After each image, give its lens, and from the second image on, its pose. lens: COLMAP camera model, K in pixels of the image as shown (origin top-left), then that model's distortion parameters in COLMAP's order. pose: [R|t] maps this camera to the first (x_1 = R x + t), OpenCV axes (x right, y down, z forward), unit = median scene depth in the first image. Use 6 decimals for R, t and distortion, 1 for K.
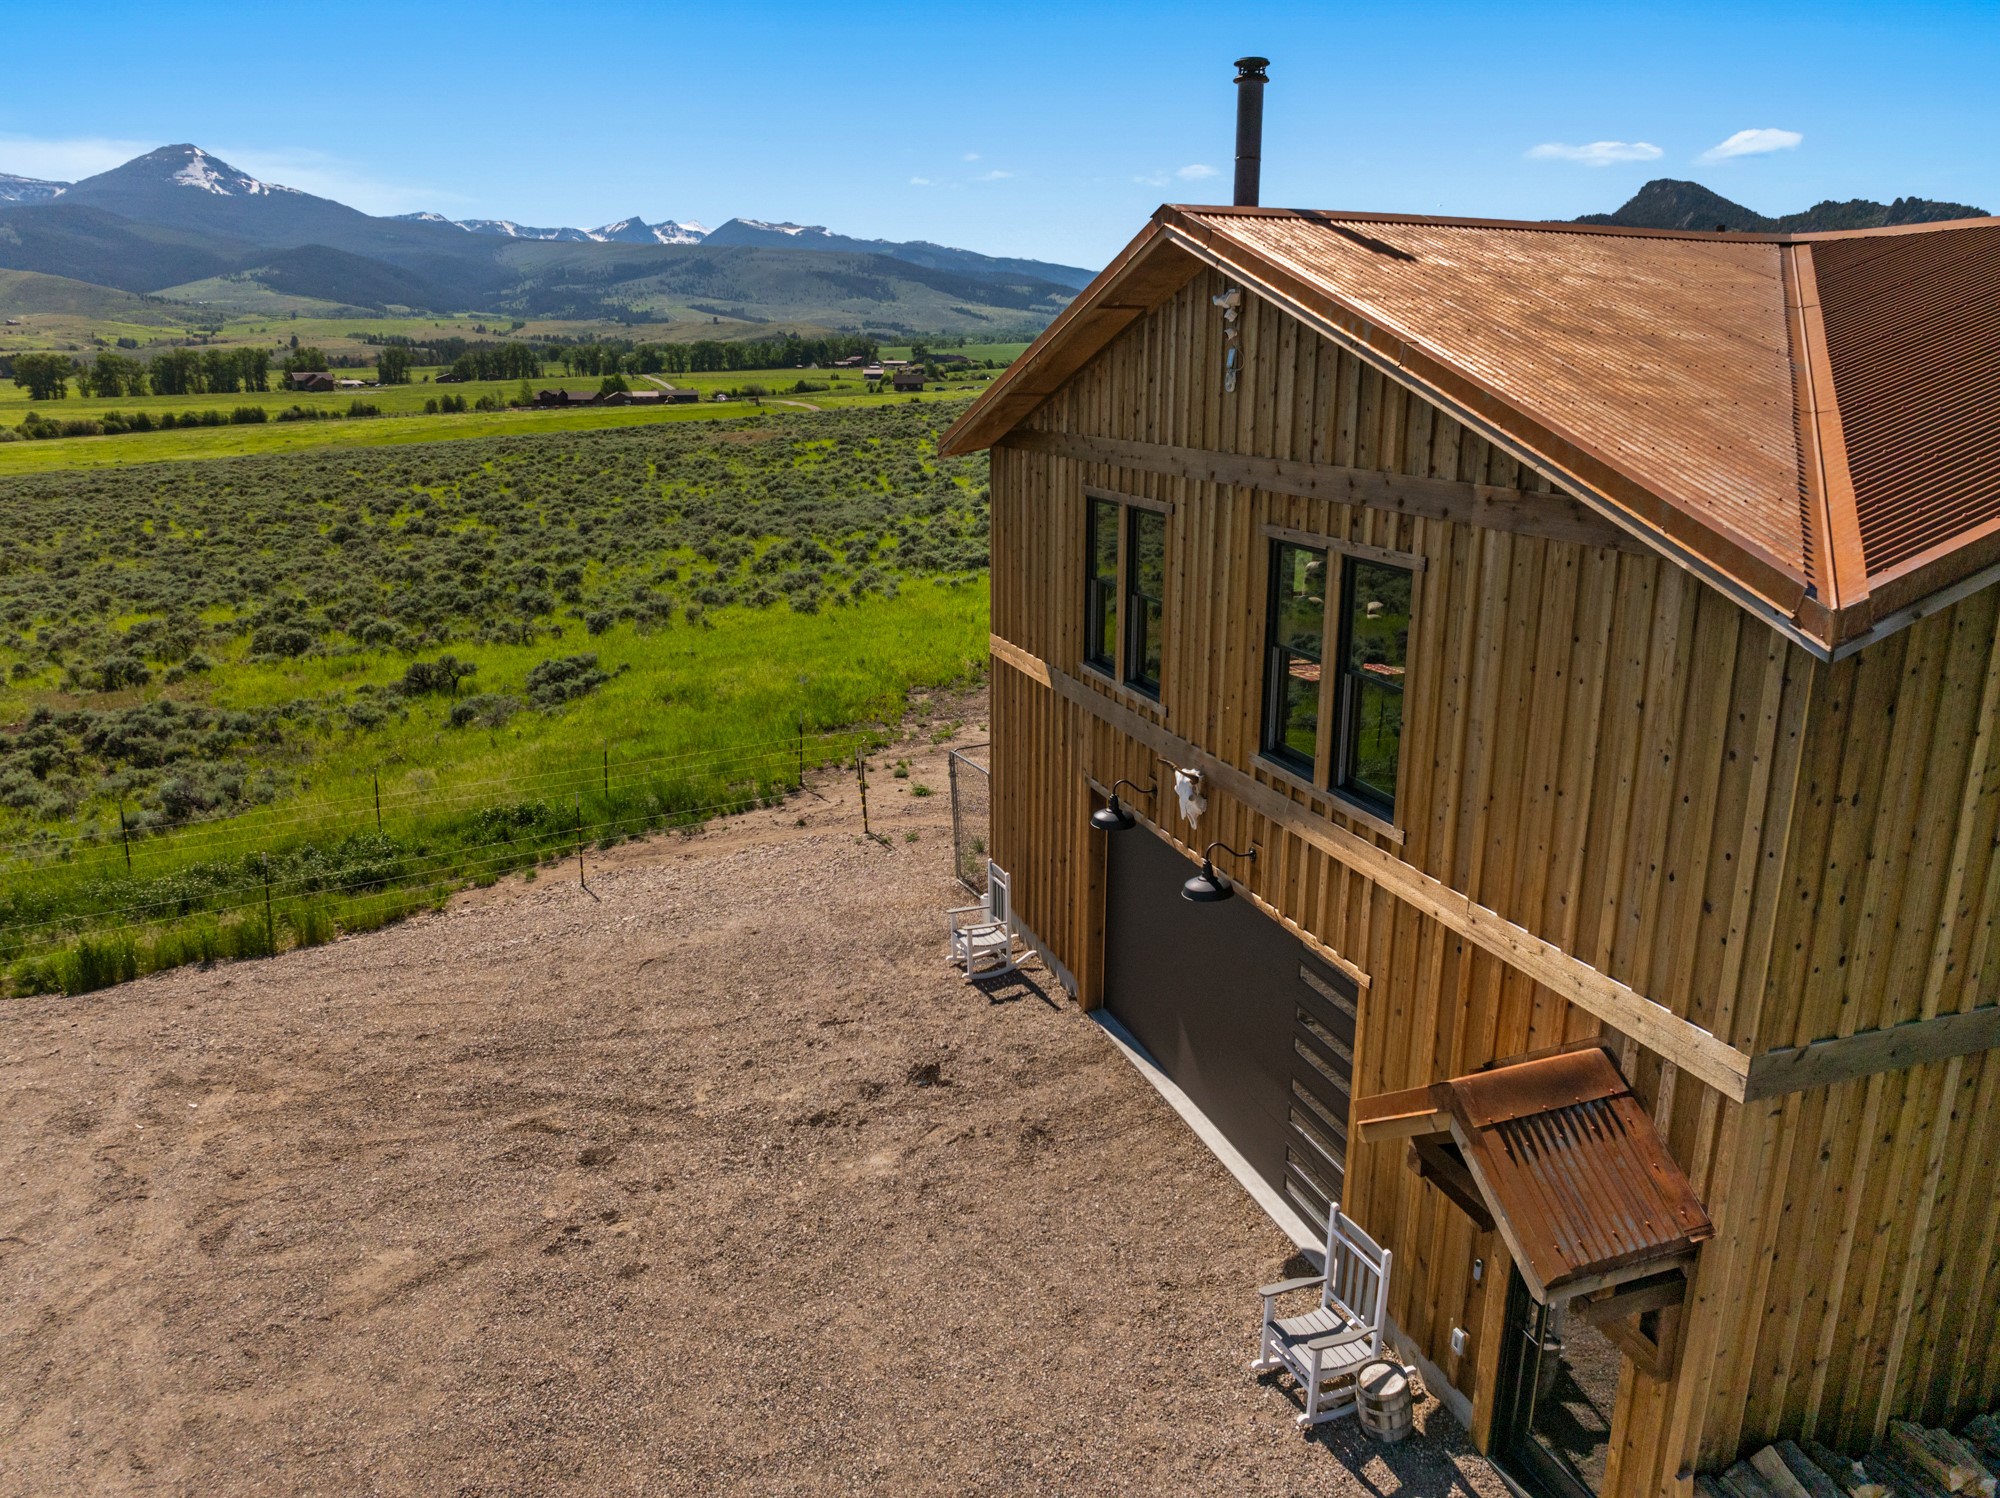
lens RADIAL K [[1404.6, 0, 1000.0], [0, 1404.6, 749.0], [0, 0, 1]] dist [-0.047935, 0.027894]
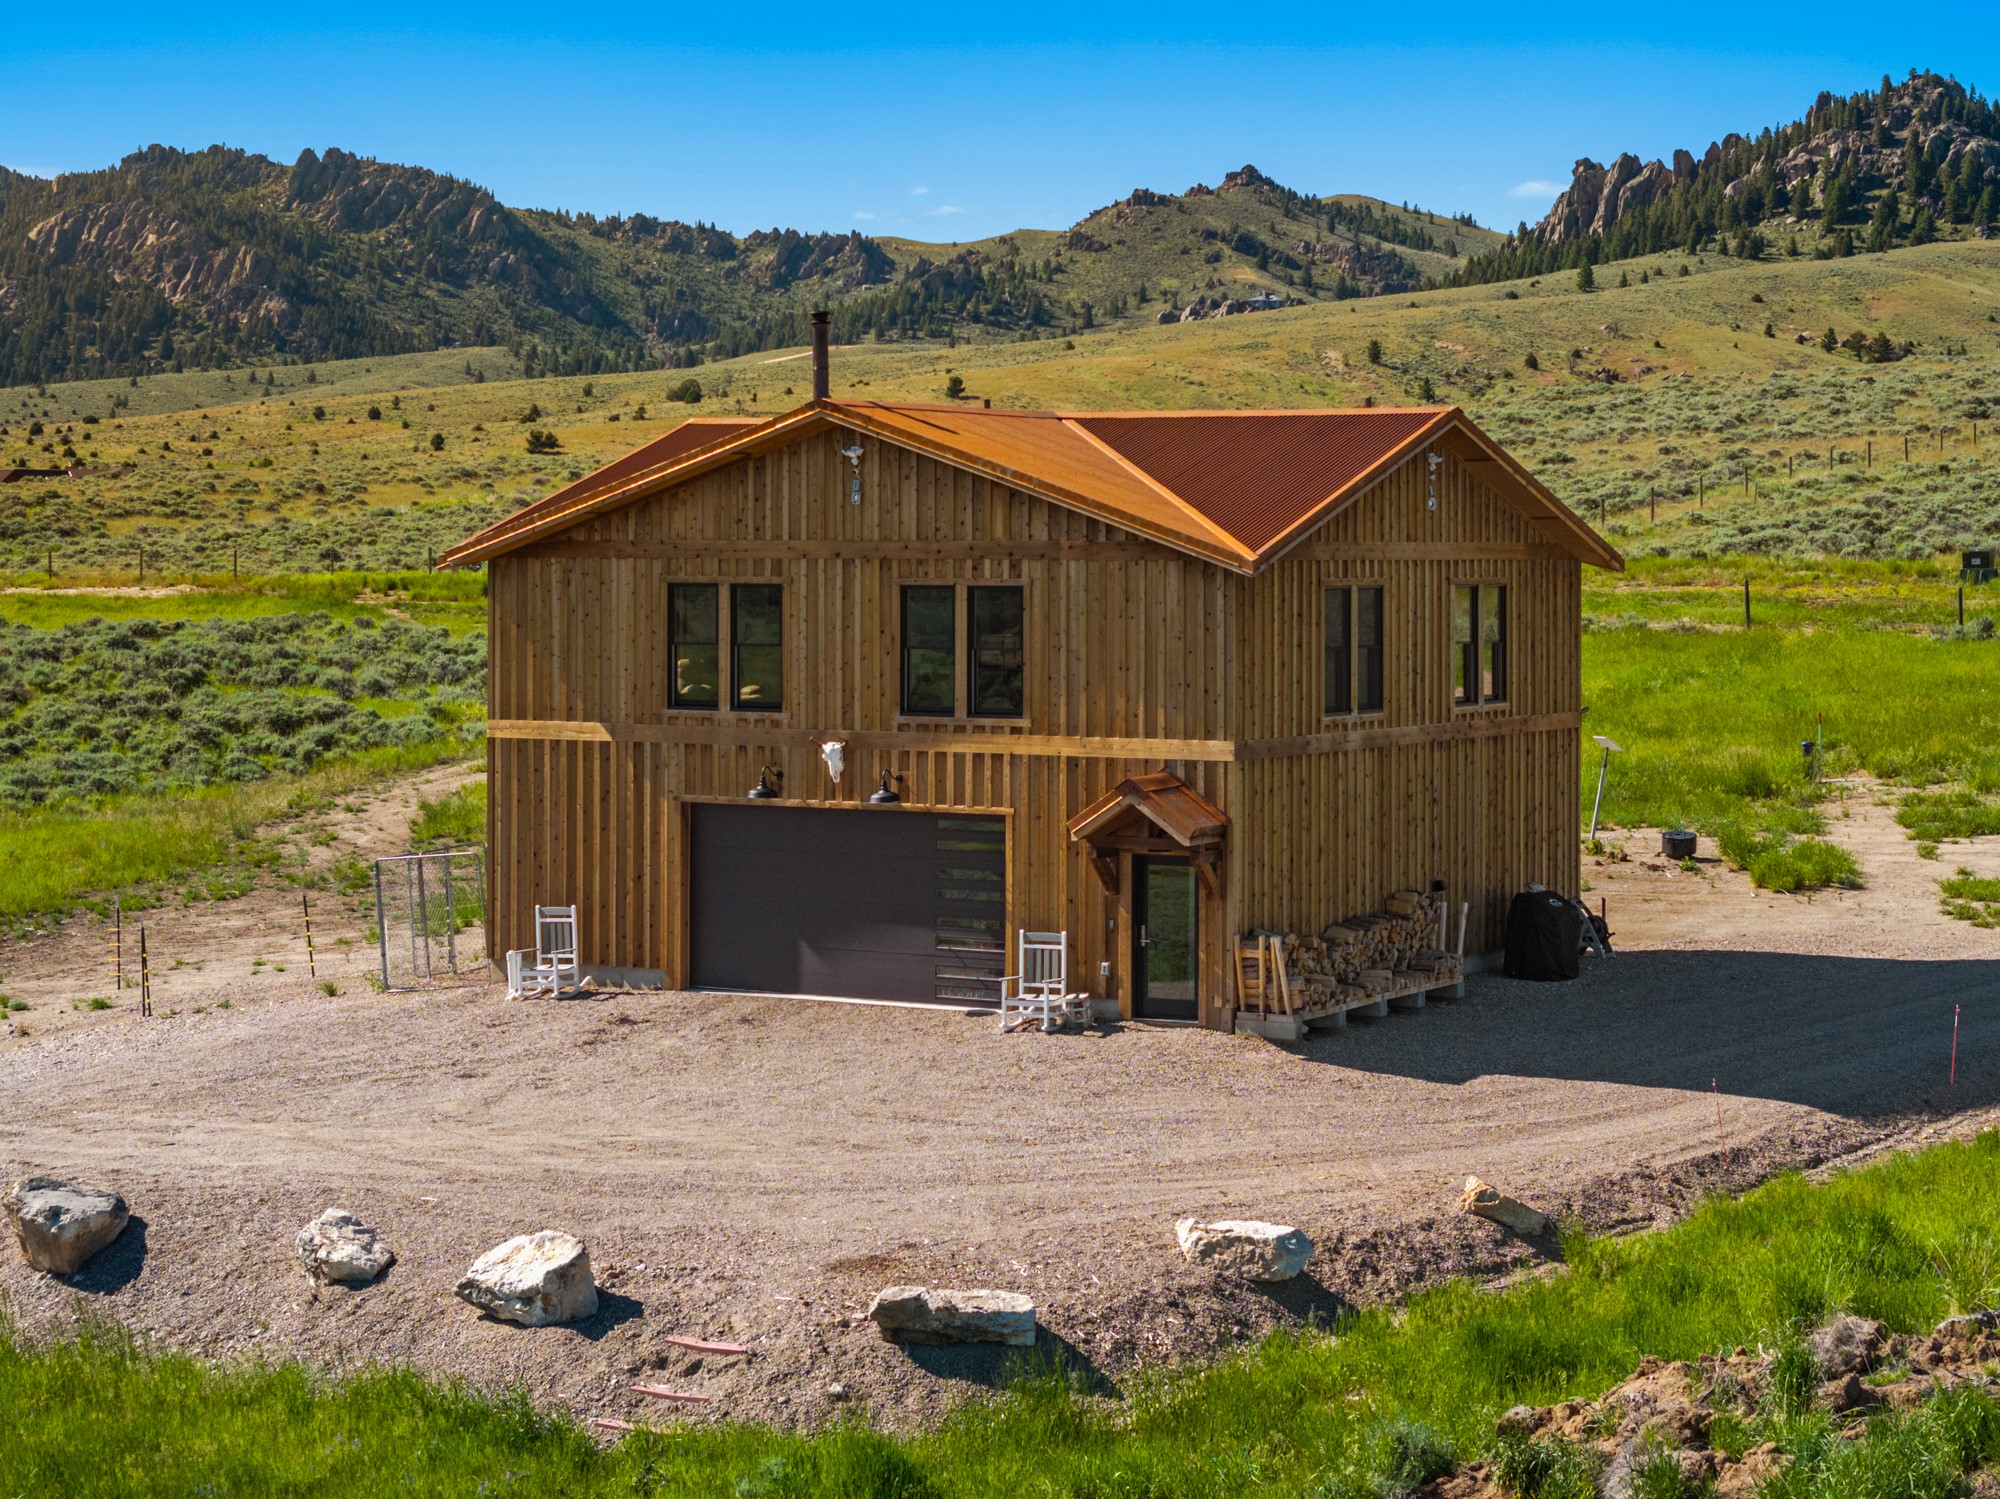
lens RADIAL K [[4005.4, 0, 1007.8], [0, 4005.4, 467.2], [0, 0, 1]] dist [-0.044983, -0.024000]
pose [[0.745636, 0.011500, 0.666254, -3.106531], [0.175361, 0.961221, -0.212845, 0.811518], [-0.642865, 0.275540, 0.714705, -2.752353]]
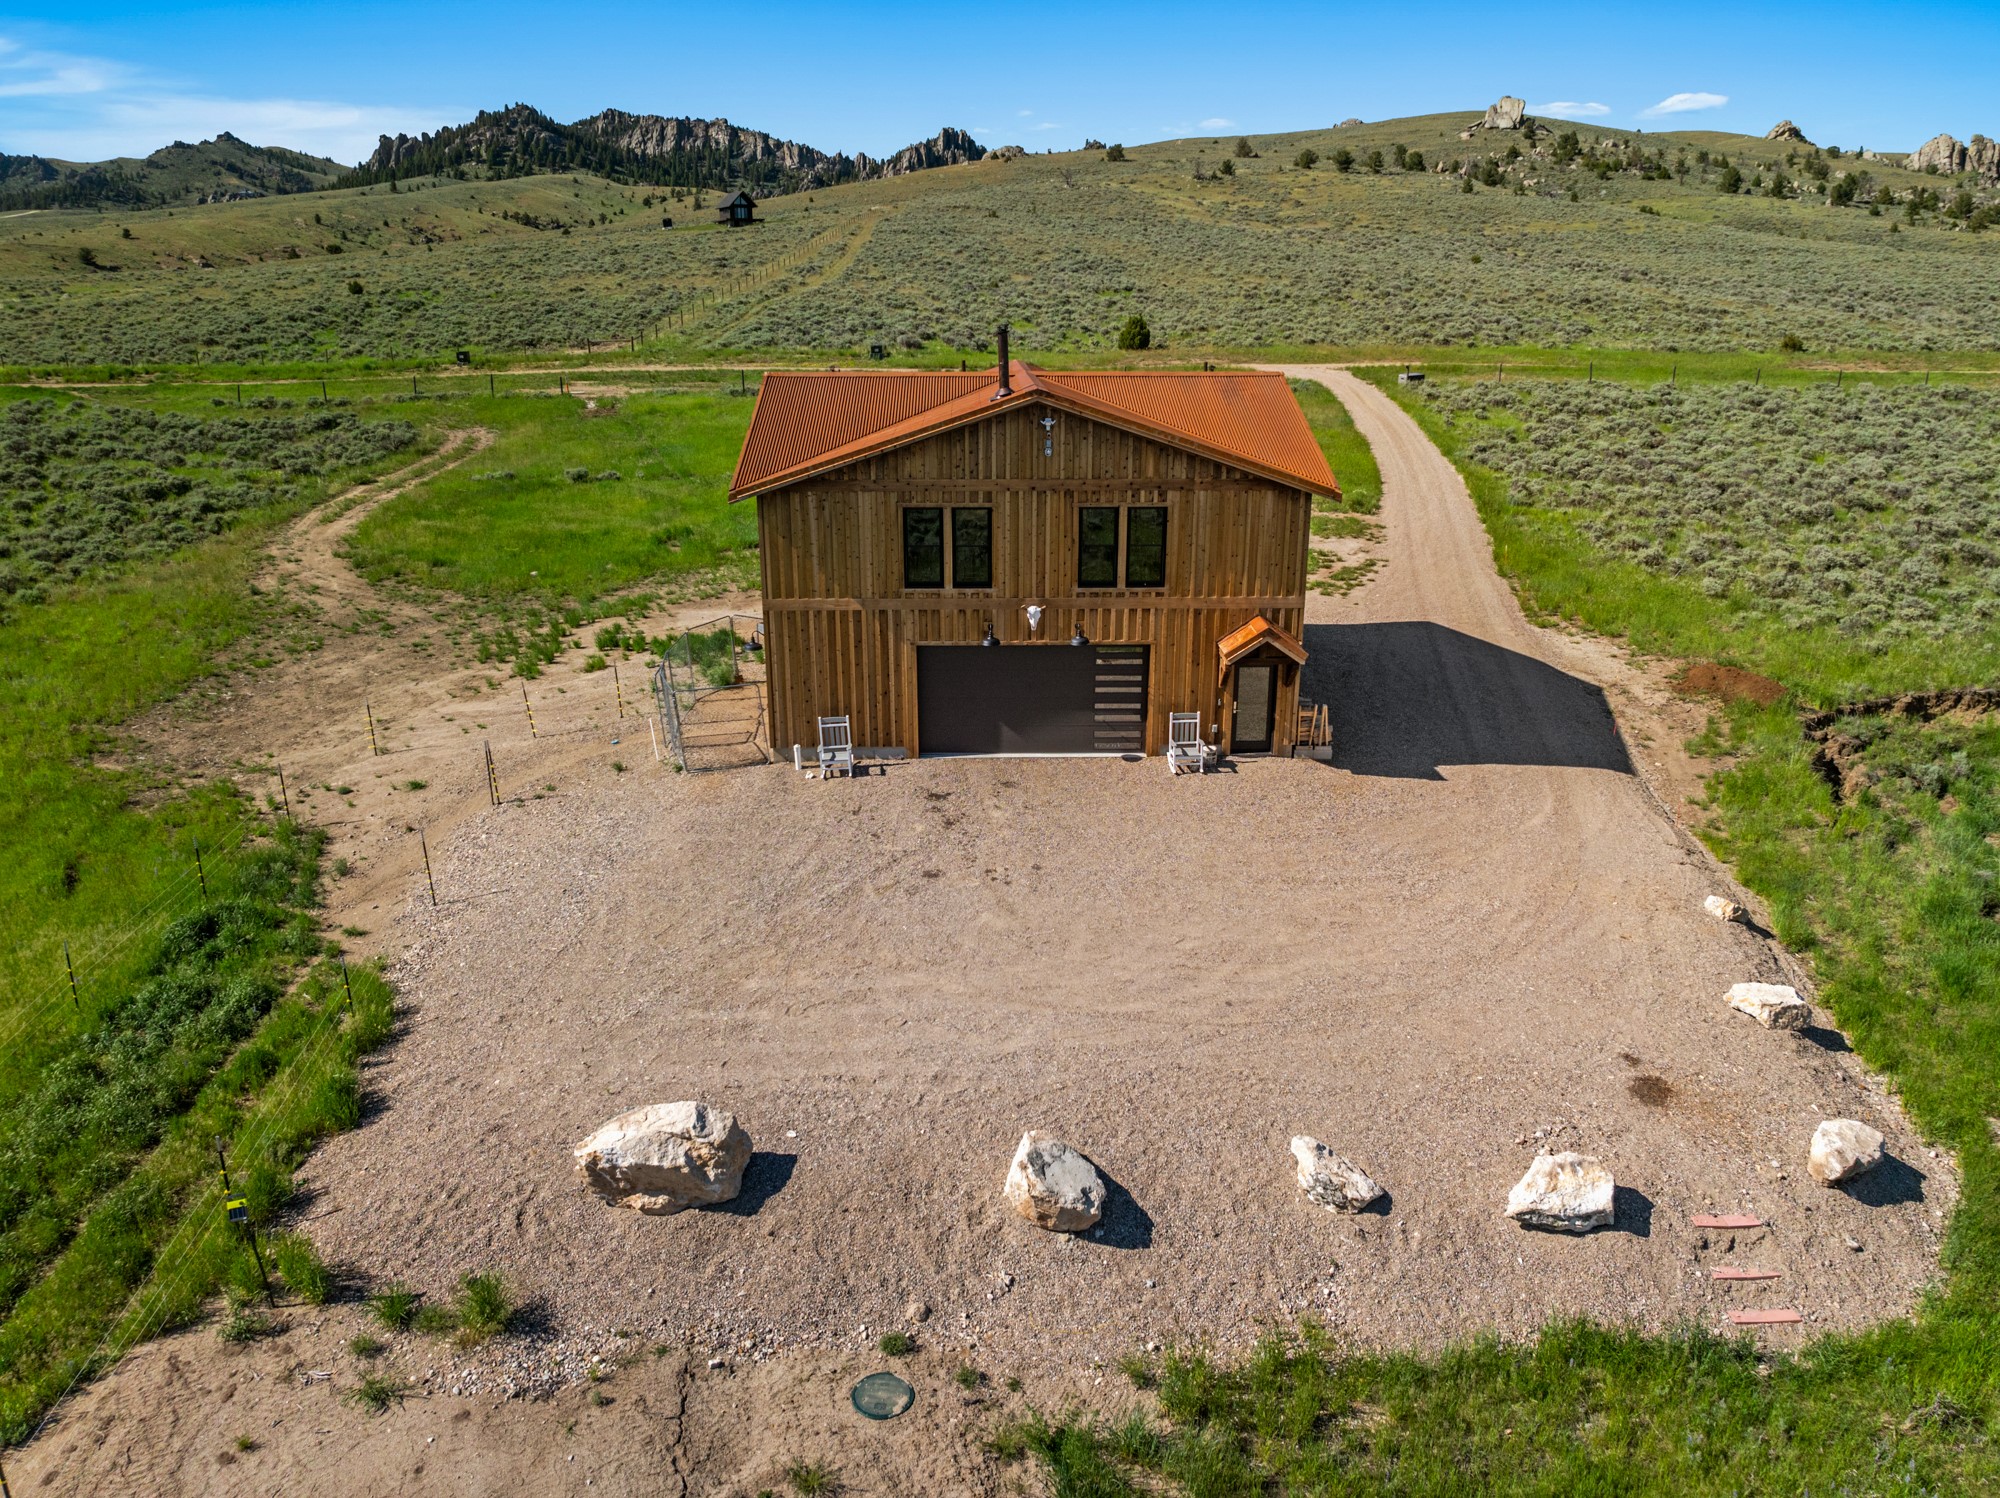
lens RADIAL K [[1404.6, 0, 1000.0], [0, 1404.6, 749.0], [0, 0, 1]] dist [-0.047935, 0.027894]
pose [[0.303052, -0.298965, 0.904864, -2.579623], [0.253520, 0.940592, 0.225862, -0.378480], [-0.918633, 0.160953, 0.360842, 0.228308]]
